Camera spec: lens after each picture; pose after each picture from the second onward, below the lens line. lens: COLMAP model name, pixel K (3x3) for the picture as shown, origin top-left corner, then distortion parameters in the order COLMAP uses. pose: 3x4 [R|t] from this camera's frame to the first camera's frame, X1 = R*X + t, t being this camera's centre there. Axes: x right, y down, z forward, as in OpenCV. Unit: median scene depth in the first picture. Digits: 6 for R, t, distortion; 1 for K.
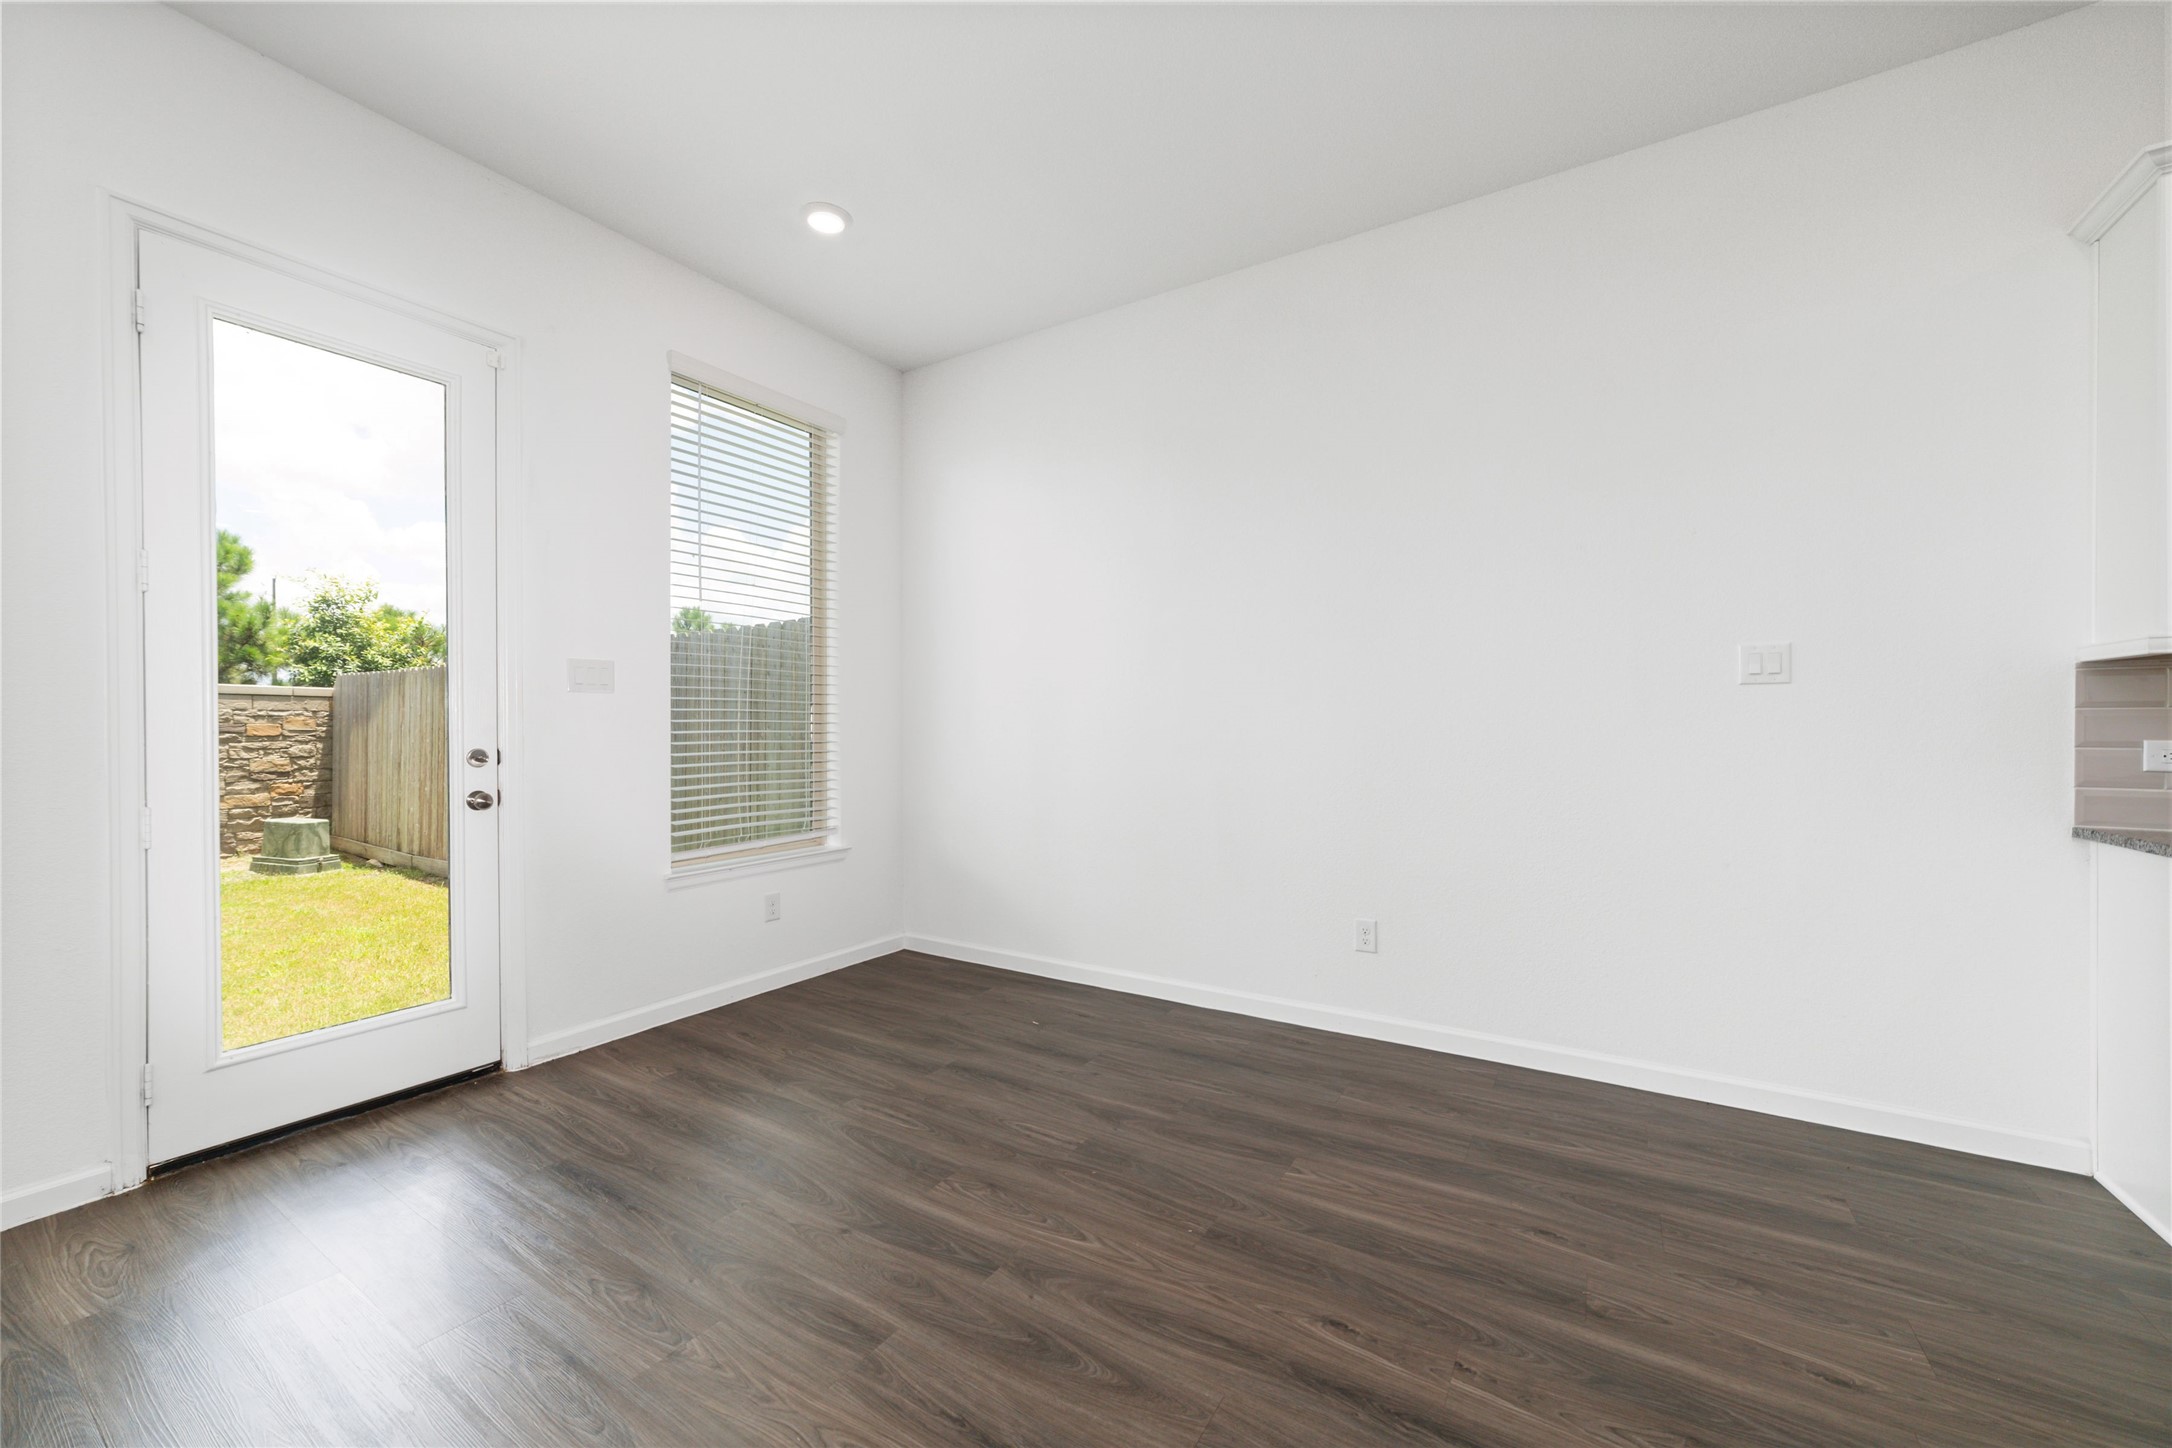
lens RADIAL K [[833.3, 0, 1081.7], [0, 833.3, 728.6], [0, 0, 1]] dist [-0.020425, 0.005459]
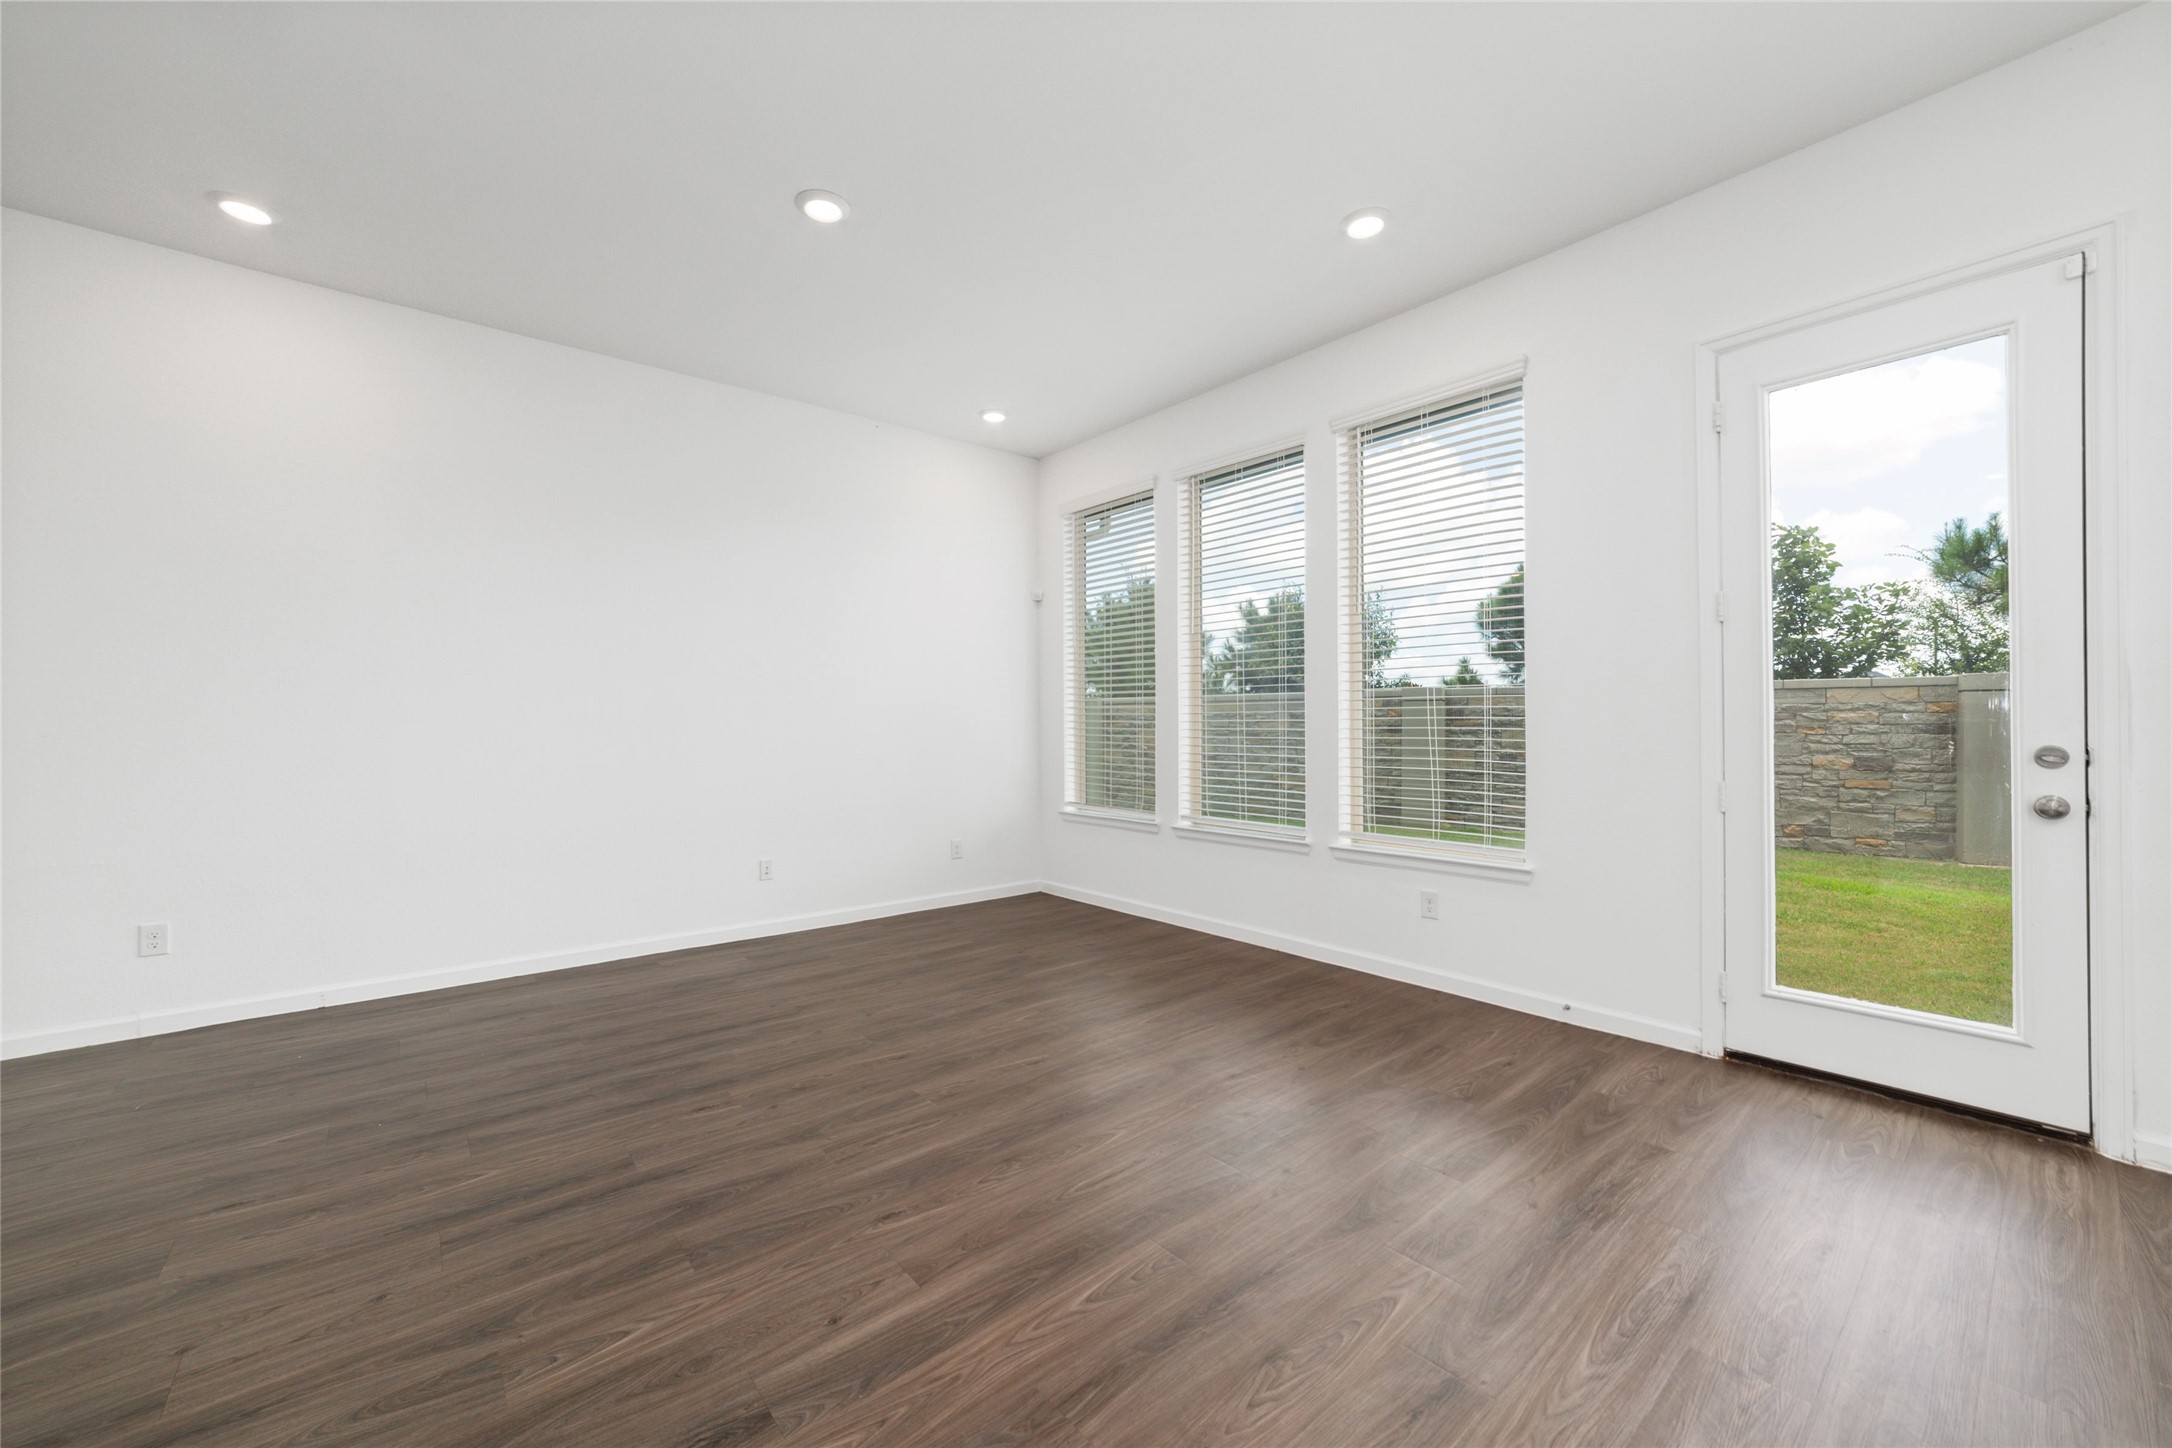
lens RADIAL K [[833.3, 0, 1081.7], [0, 833.3, 728.6], [0, 0, 1]] dist [-0.020425, 0.005459]
pose [[-0.308949, 0.007292, -0.951051, 0.417052], [0.003177, 0.999973, 0.006635, -0.003950], [0.951073, -0.000972, -0.308964, 0.359070]]
